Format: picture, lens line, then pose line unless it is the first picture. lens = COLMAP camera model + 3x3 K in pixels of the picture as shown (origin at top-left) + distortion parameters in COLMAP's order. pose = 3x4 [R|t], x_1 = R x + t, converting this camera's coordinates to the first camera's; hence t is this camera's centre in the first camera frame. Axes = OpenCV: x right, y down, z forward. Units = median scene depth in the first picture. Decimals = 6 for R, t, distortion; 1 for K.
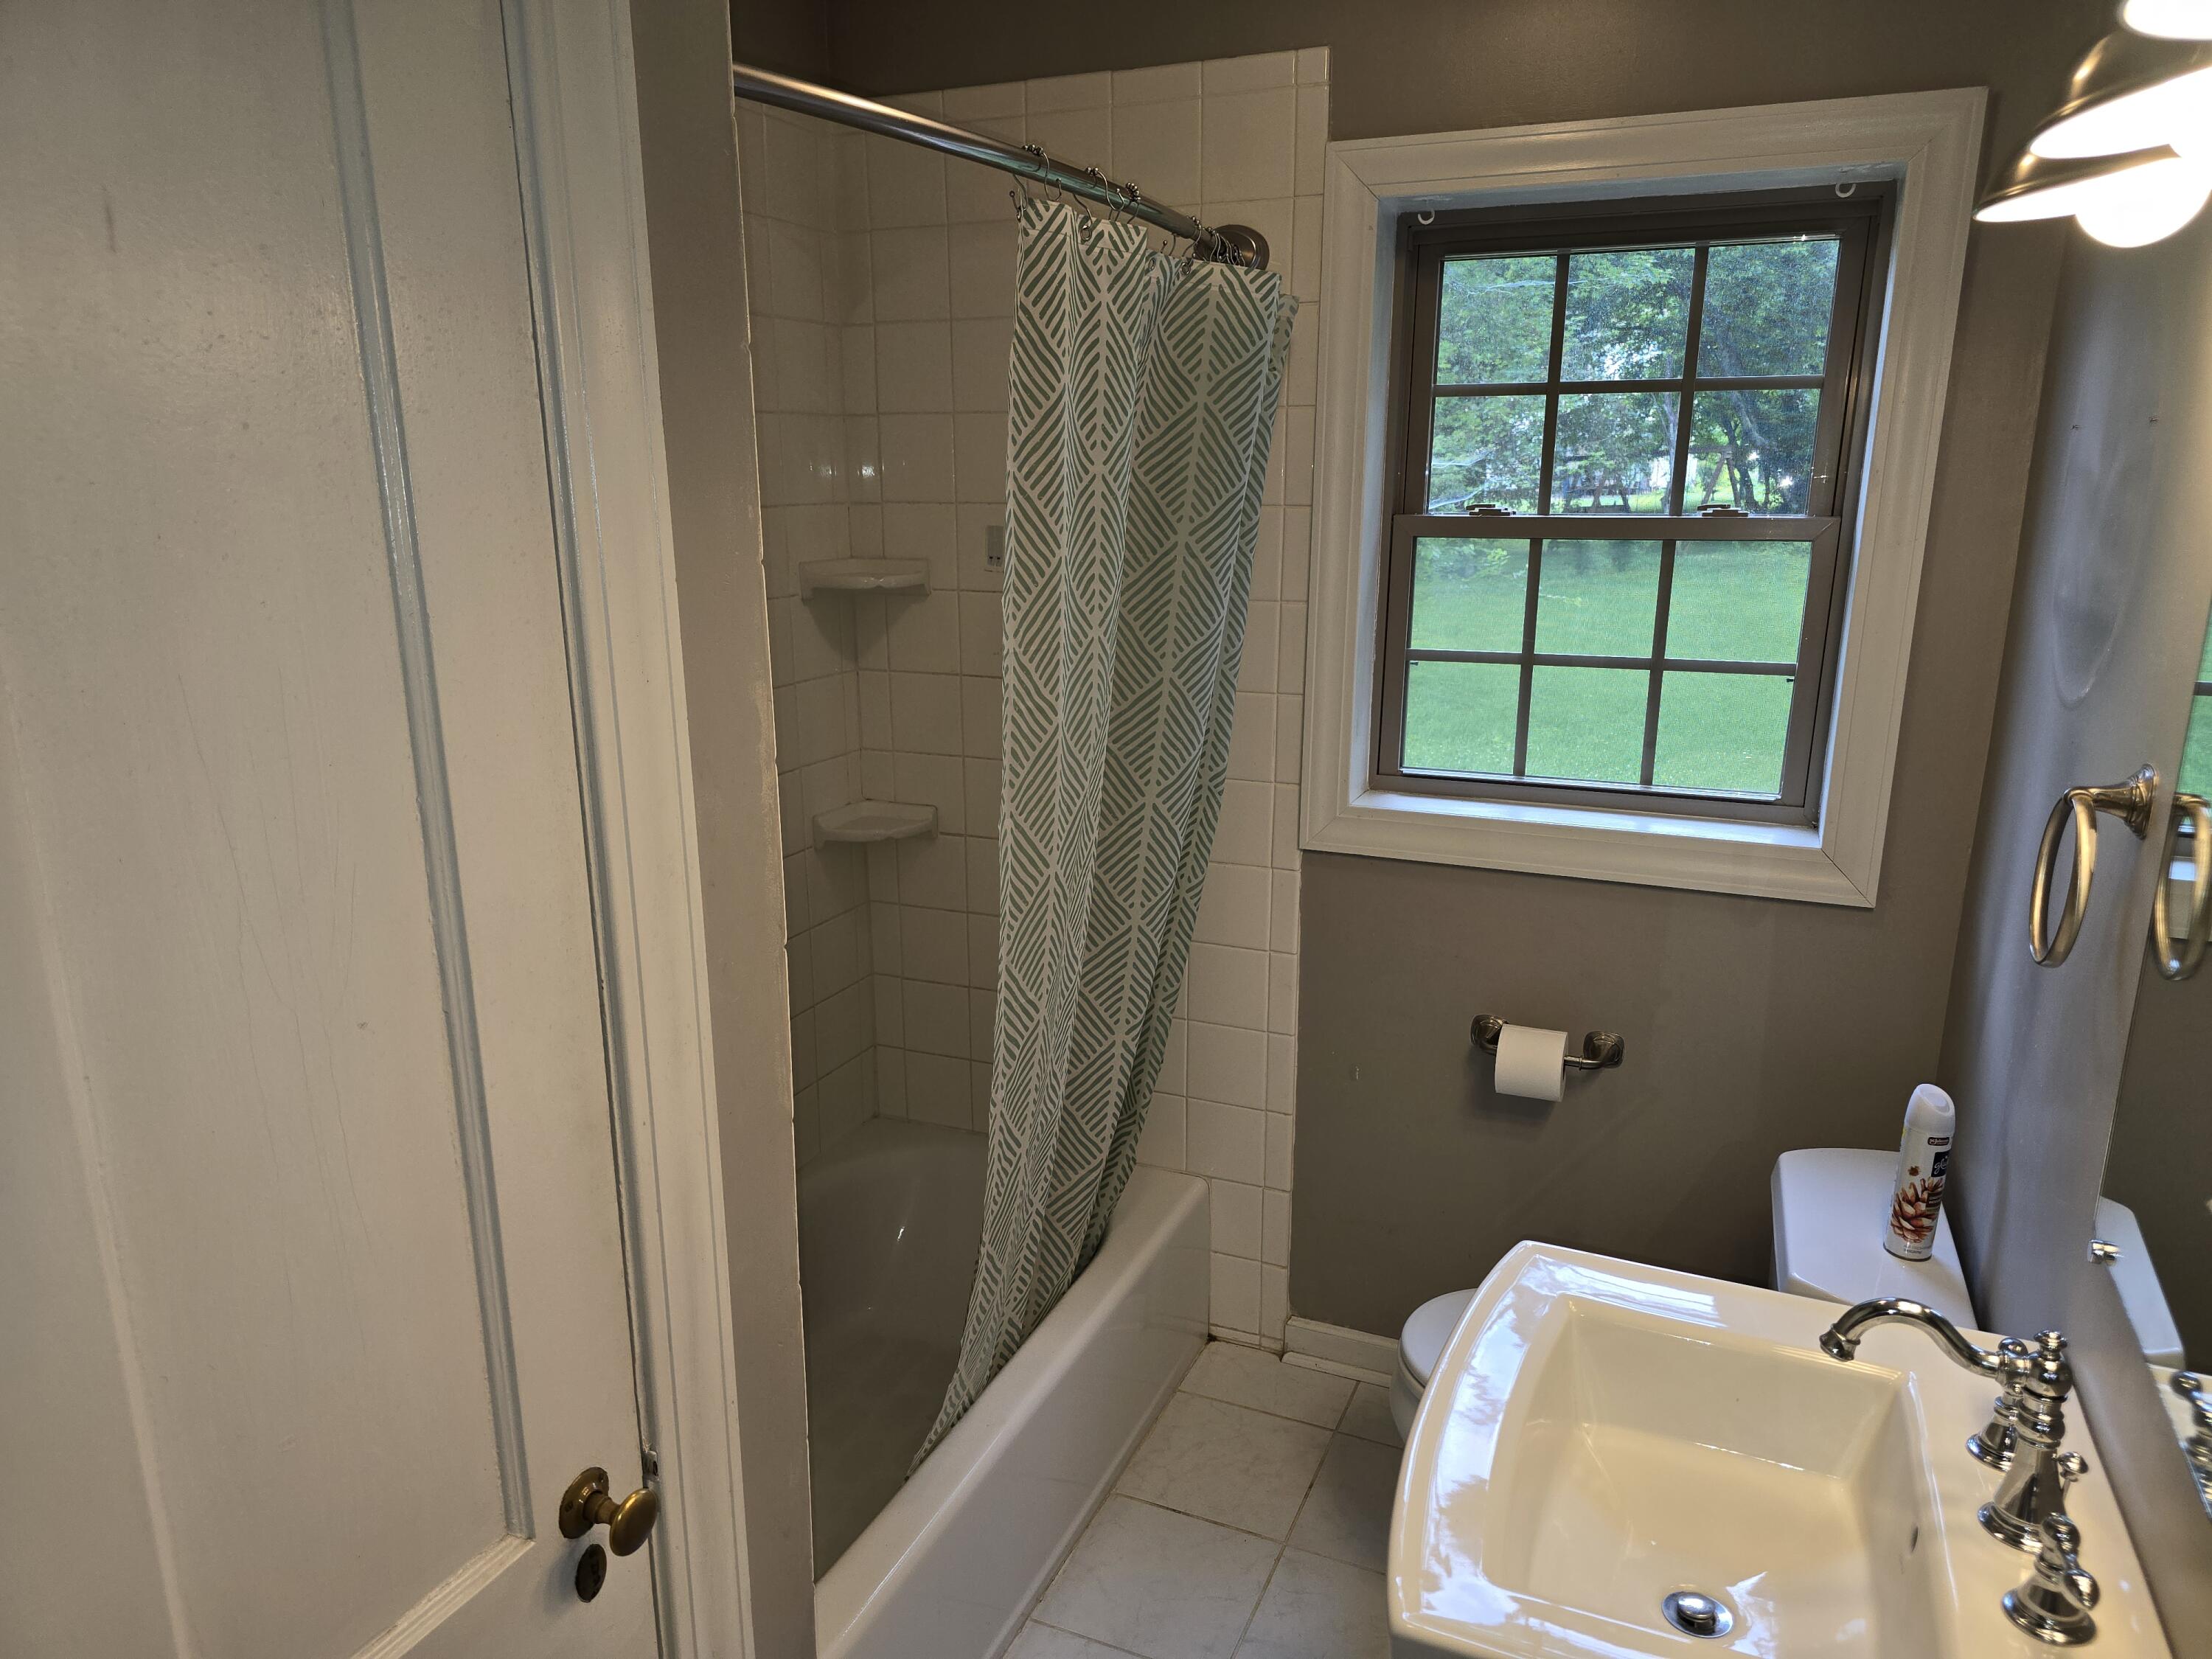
lens RADIAL K [[1491.2, 0, 1068.8], [0, 1491.2, 899.3], [0, 0, 1]] dist [0.051704, -0.047622]
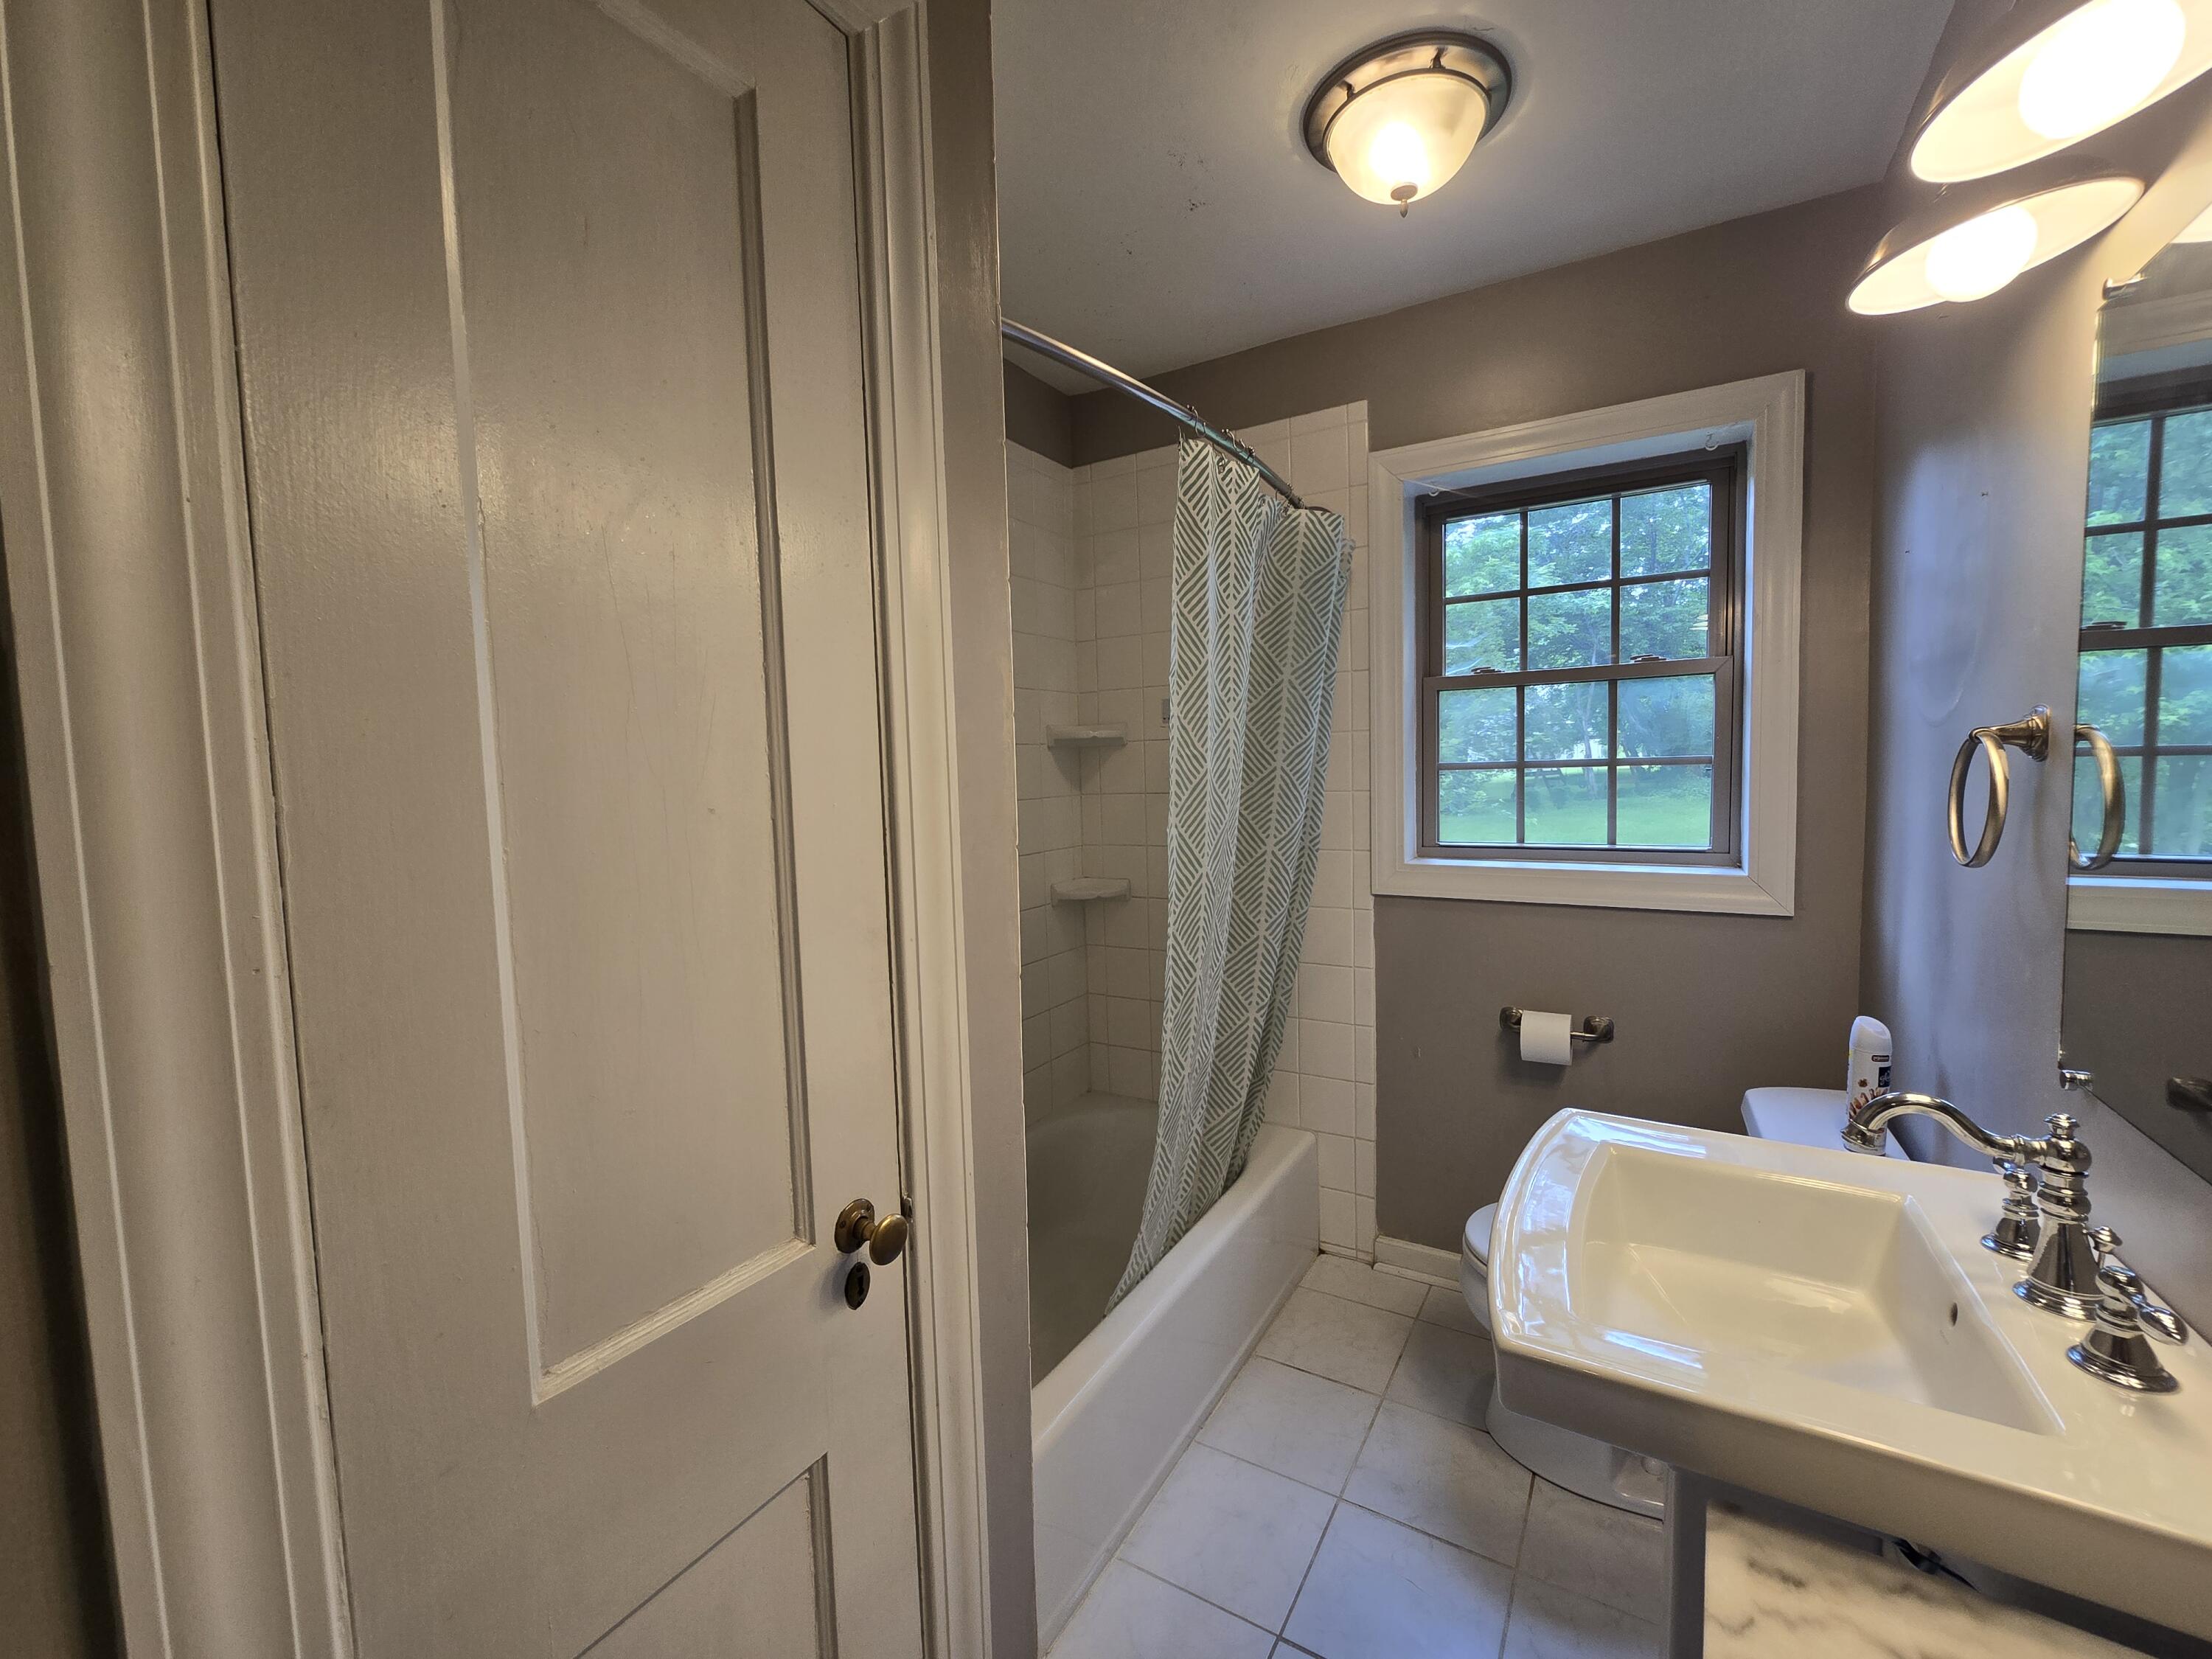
lens RADIAL K [[909.7, 0, 1103.5], [0, 909.7, 834.5], [0, 0, 1]] dist [-0.004614, 0.001556]
pose [[0.992630, -0.012702, -0.120519, -0.001098], [-0.010945, 0.981031, -0.193540, 0.103041], [0.120692, 0.193433, 0.973662, 0.085251]]
